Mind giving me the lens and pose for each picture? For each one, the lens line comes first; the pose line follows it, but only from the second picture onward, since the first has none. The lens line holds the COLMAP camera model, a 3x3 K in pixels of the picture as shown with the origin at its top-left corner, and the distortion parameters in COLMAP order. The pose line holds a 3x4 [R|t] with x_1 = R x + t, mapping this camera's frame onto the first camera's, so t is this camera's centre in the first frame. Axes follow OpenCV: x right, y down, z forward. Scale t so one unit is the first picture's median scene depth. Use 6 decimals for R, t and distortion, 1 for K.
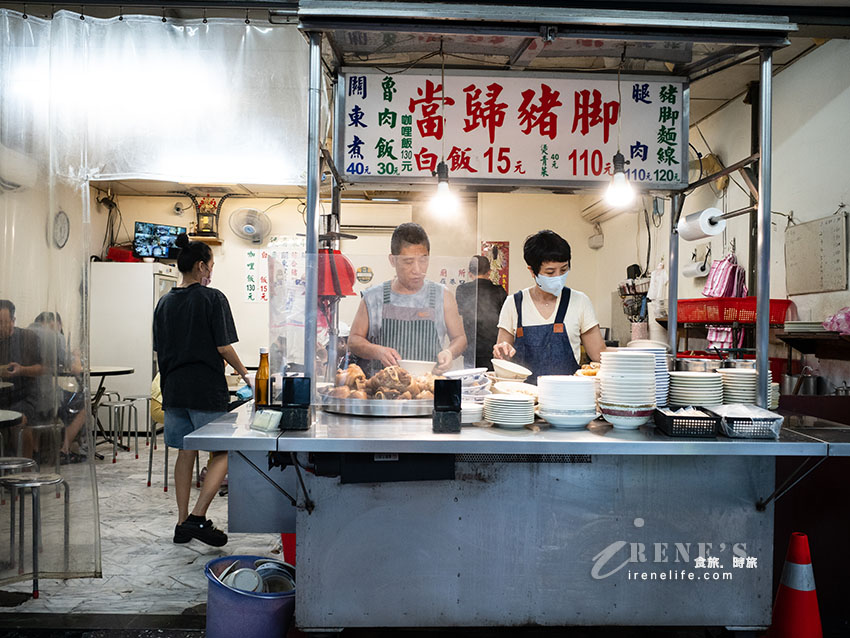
lens RADIAL K [[686.3, 0, 426.7], [0, 686.3, 316.5], [0, 0, 1]] dist [-0.010175, 0.010416]
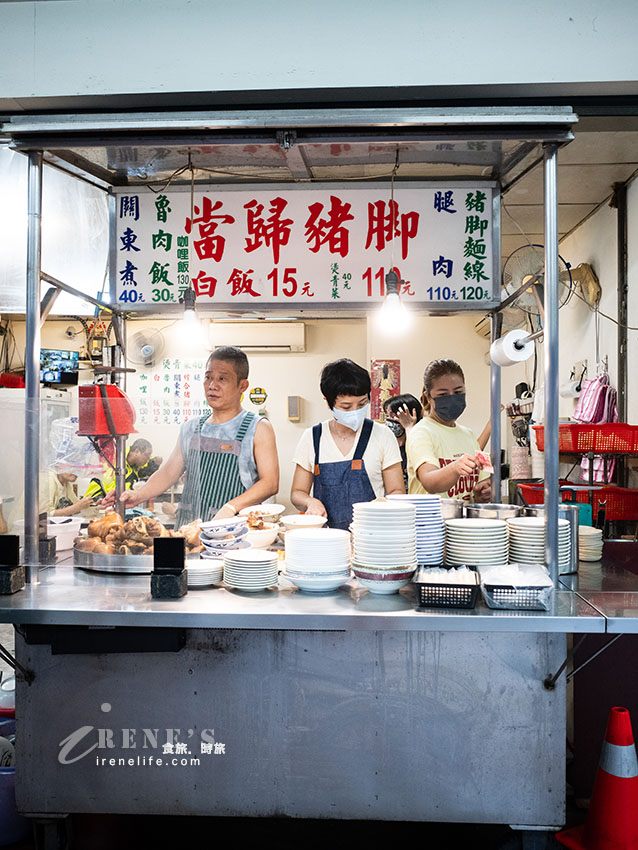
lens RADIAL K [[686.3, 0, 319.0], [0, 686.3, 425.0], [0, 0, 1]] dist [-0.010175, 0.010416]
pose [[0.996467, -0.013667, -0.082871, 0.223238], [0.013109, 0.999888, -0.007275, -0.032604], [0.082961, 0.006163, 0.996534, 0.104628]]
